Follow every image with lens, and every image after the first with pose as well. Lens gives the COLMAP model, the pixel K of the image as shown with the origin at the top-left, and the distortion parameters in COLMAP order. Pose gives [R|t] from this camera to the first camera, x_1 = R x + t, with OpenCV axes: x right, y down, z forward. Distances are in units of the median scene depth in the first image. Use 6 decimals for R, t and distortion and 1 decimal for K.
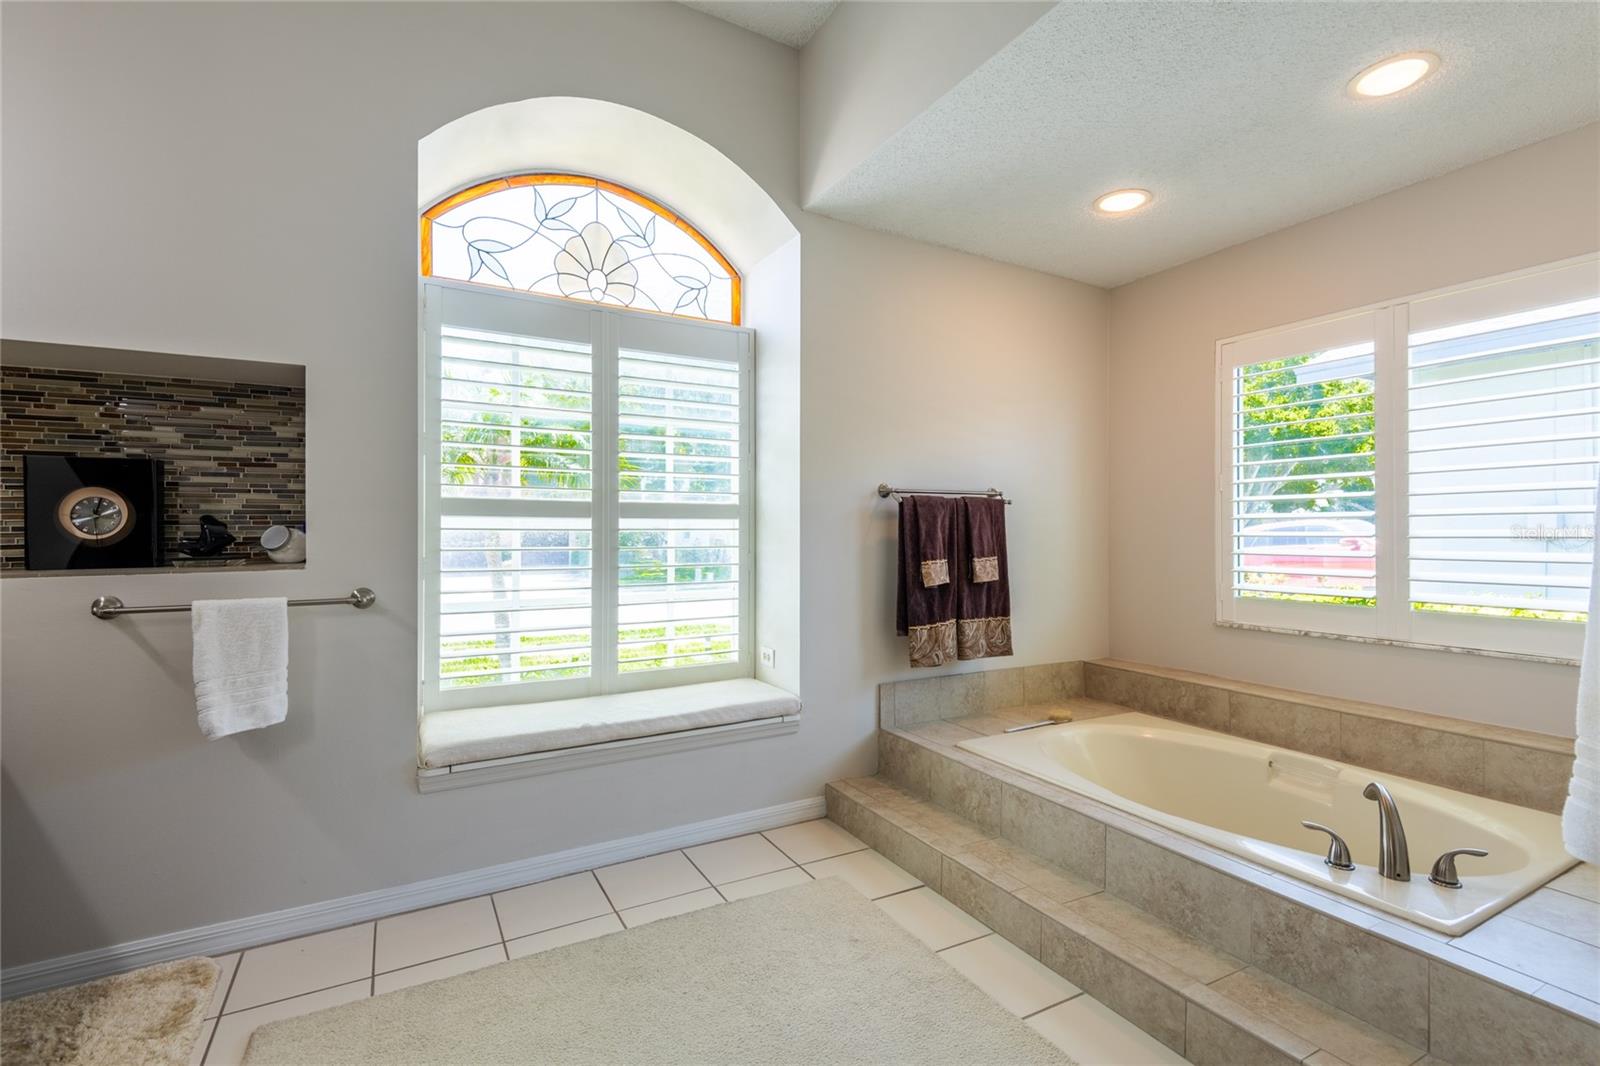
lens RADIAL K [[715.8, 0, 802.0], [0, 715.8, 529.5], [0, 0, 1]] dist [0.004643, -0.006635]
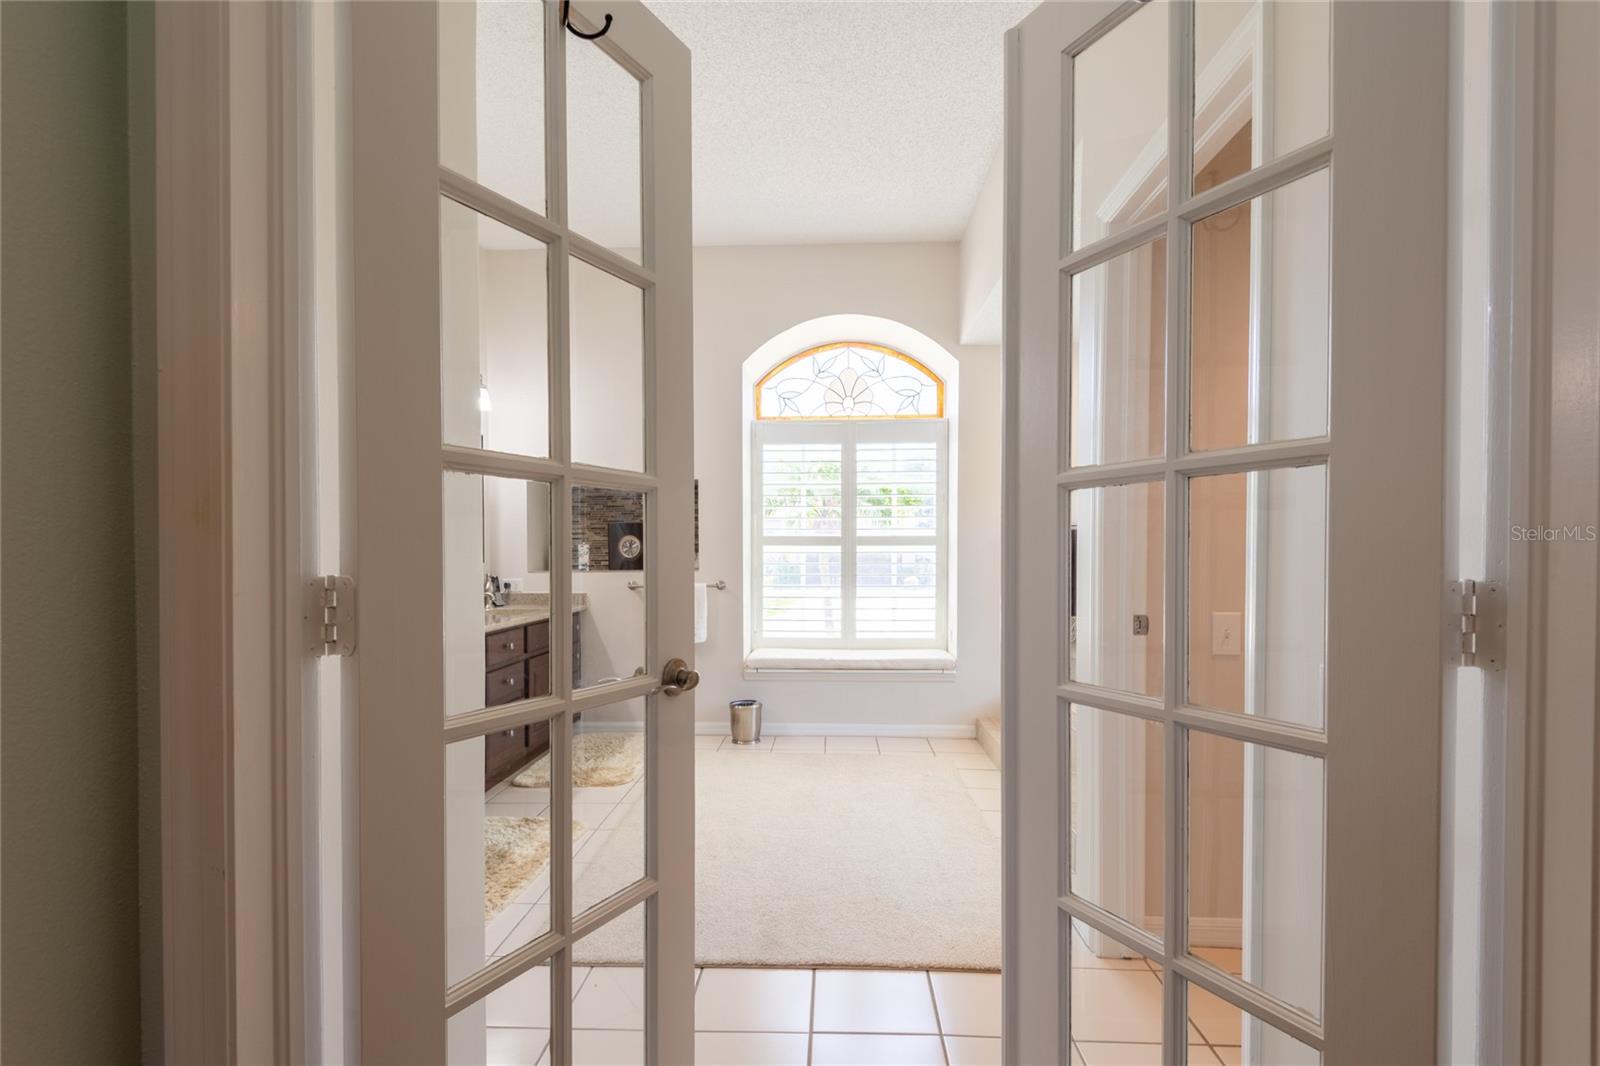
lens RADIAL K [[735.7, 0, 786.6], [0, 735.7, 567.0], [0, 0, 1]] dist [0.013423, -0.012034]
pose [[0.835714, 0.009019, -0.549092, 0.592381], [0.003506, 0.999757, 0.021758, -0.004775], [0.549154, -0.020109, 0.835479, -0.569928]]
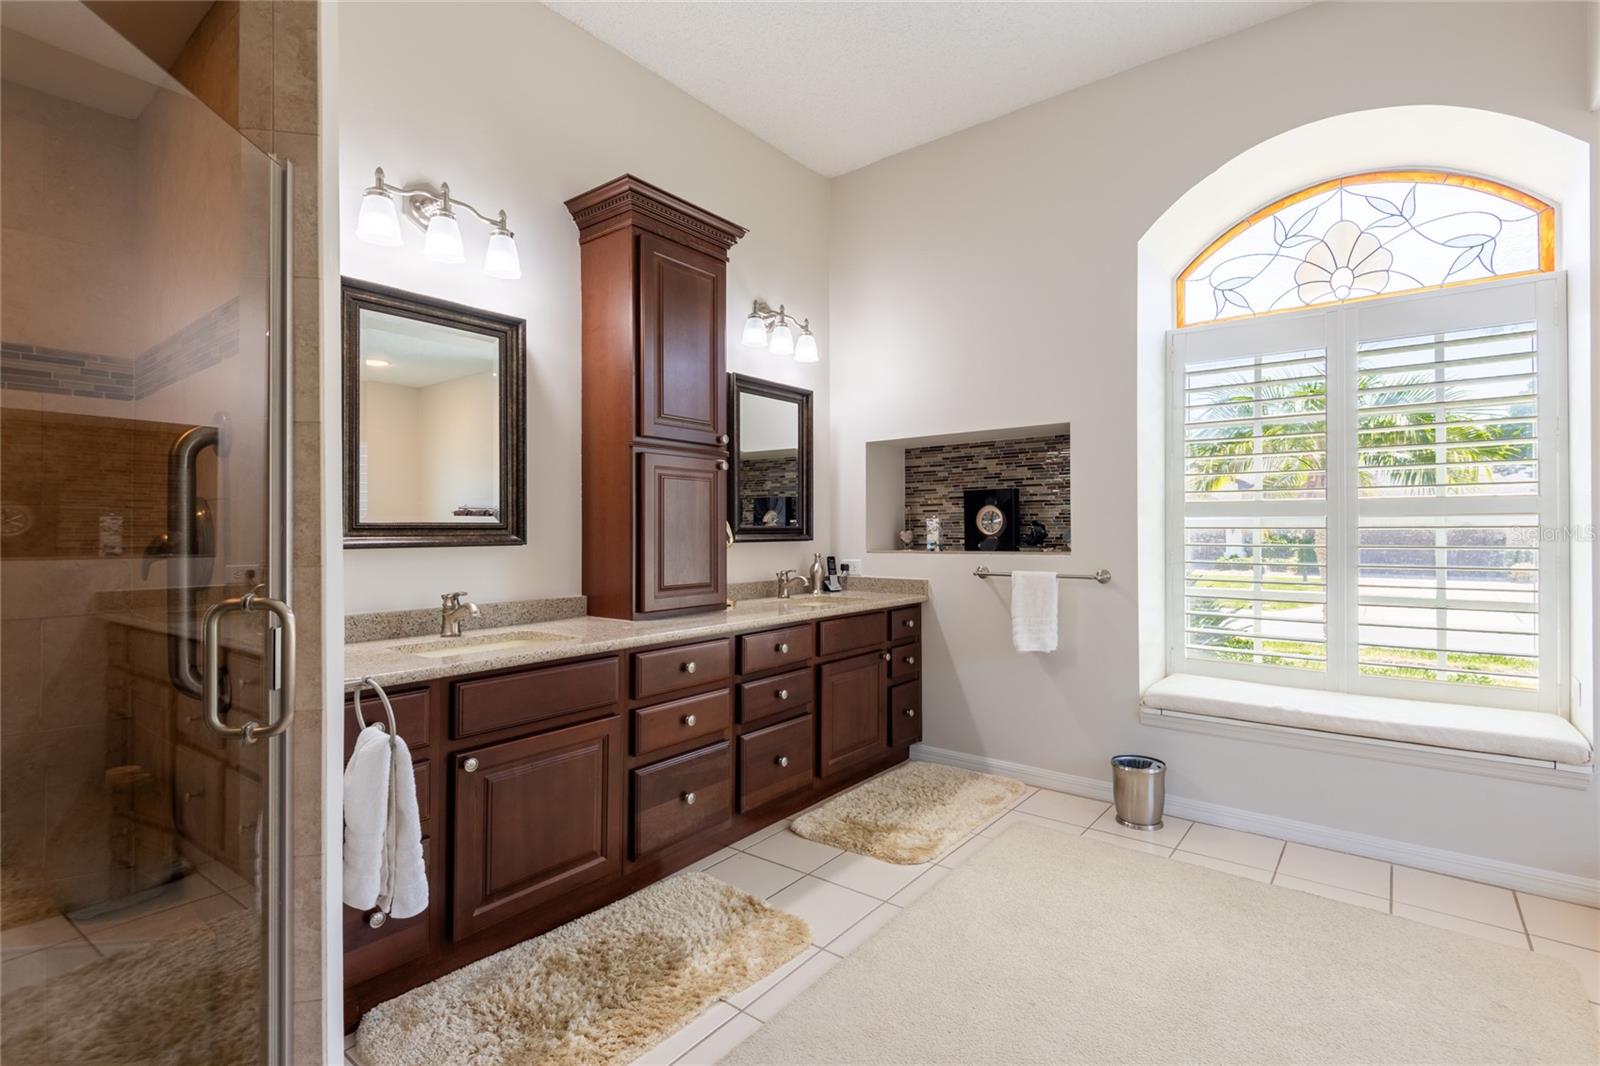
lens RADIAL K [[735.7, 0, 840.7], [0, 735.7, 520.5], [0, 0, 1]] dist [0.013423, -0.012034]
pose [[0.389939, -0.011706, -0.920766, 0.426987], [0.005396, 0.999931, -0.010428, -0.003308], [0.920825, -0.000903, 0.389975, -0.052745]]
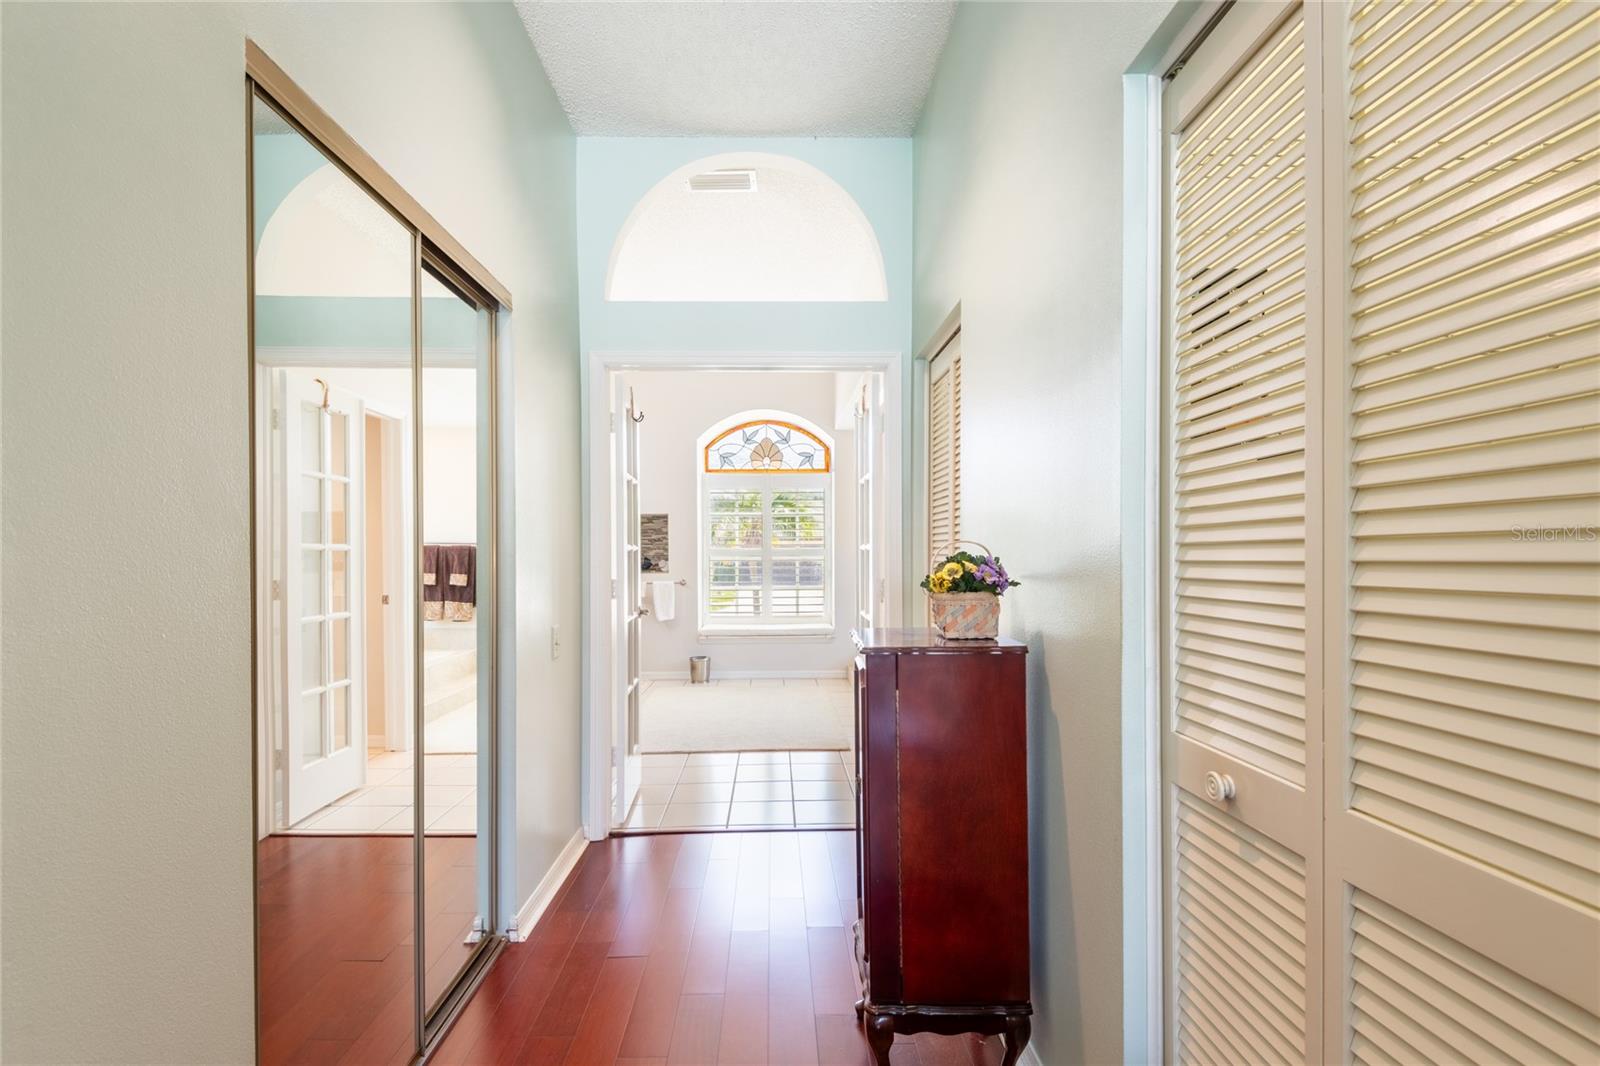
lens RADIAL K [[735.7, 0, 781.9], [0, 735.7, 559.1], [0, 0, 1]] dist [0.013423, -0.012034]
pose [[0.874095, -0.005996, -0.485719, 1.113841], [0.008281, 0.999962, 0.002558, -0.011197], [0.485685, -0.006258, 0.874111, -1.354848]]
